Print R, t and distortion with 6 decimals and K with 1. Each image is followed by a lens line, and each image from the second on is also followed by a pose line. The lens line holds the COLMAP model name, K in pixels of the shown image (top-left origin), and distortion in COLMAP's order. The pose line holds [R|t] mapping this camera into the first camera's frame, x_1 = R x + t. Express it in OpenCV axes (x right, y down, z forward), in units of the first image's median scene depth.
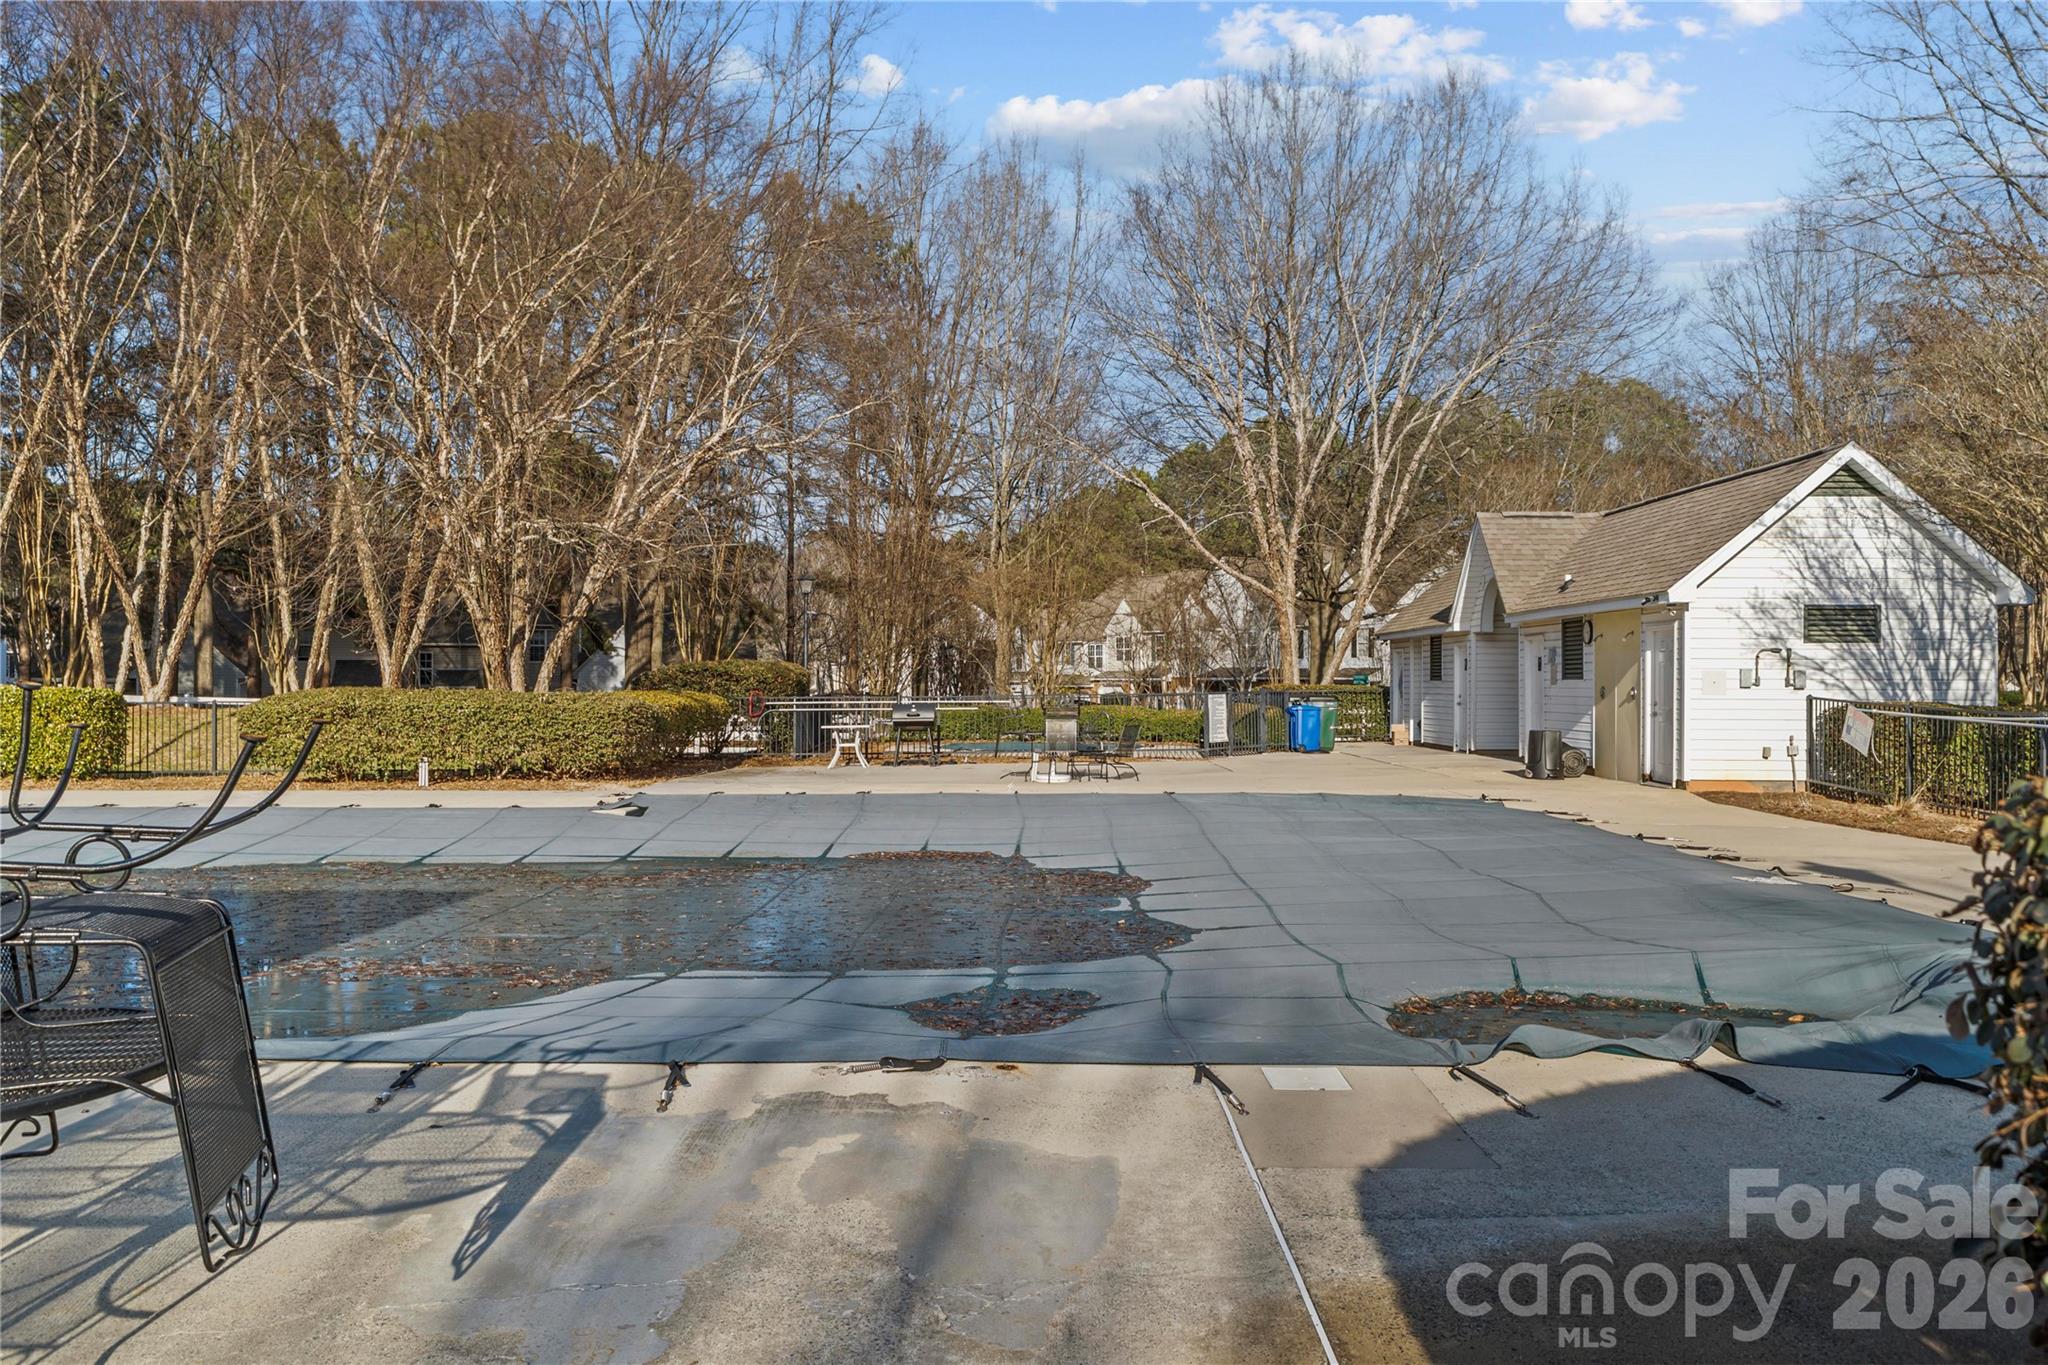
lens RADIAL K [[1712.9, 0, 1024.0], [0, 1712.9, 682.5], [0, 0, 1]] dist [-0.003744, -0.001041]
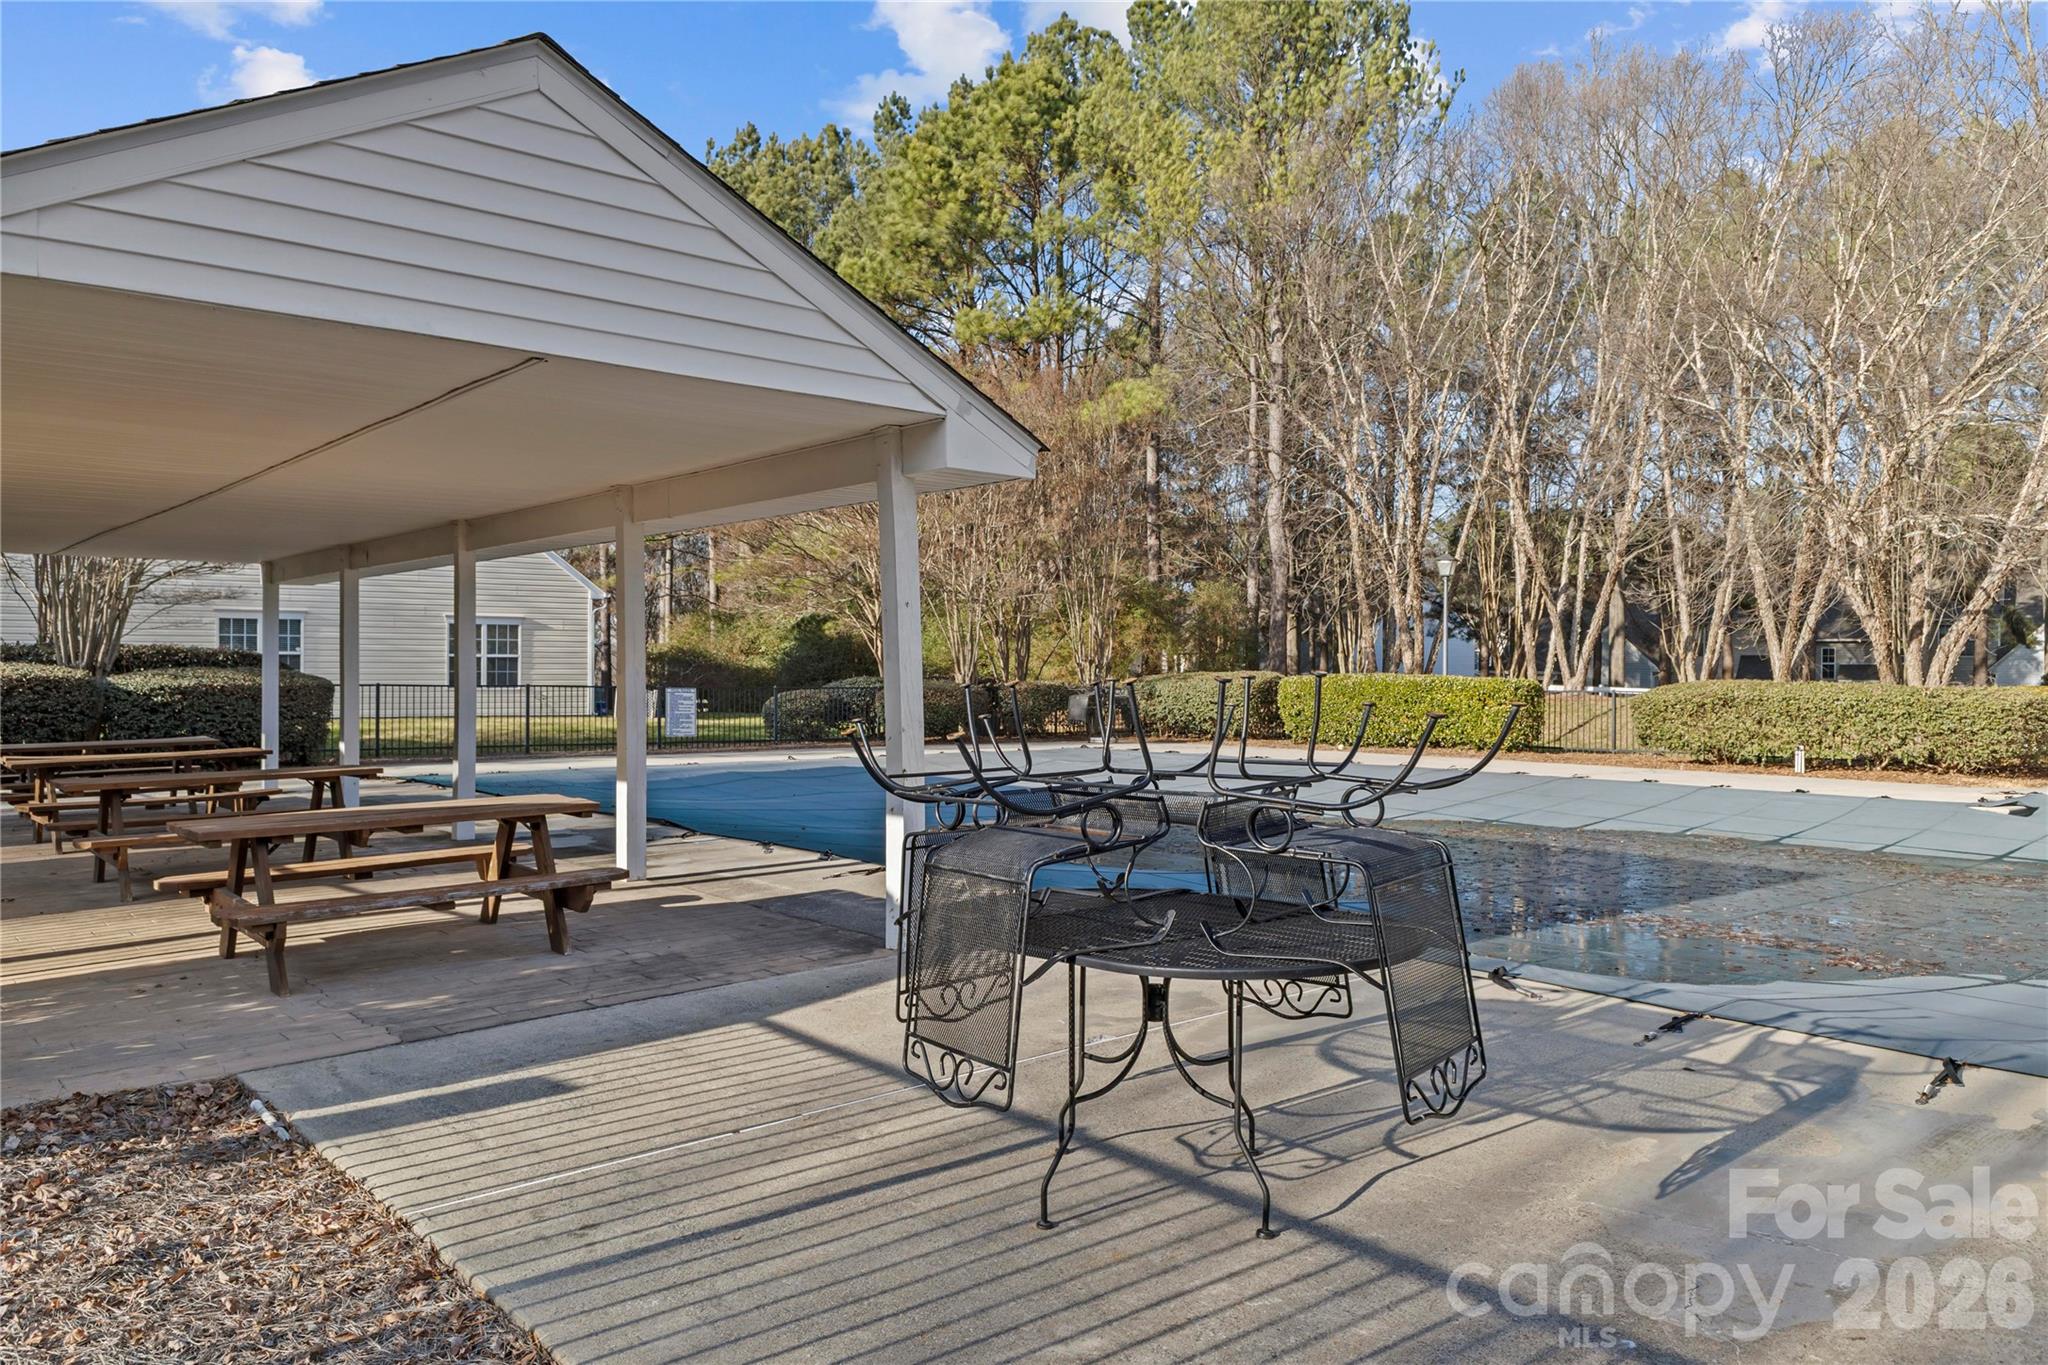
lens RADIAL K [[1569.6, 0, 1027.2], [0, 1569.6, 657.4], [0, 0, 1]] dist [0.032879, -0.049490]
pose [[0.618321, -0.003498, -0.785918, 0.128535], [-0.006422, 0.999934, -0.009503, 0.000878], [0.785899, 0.010923, 0.618258, 0.010121]]
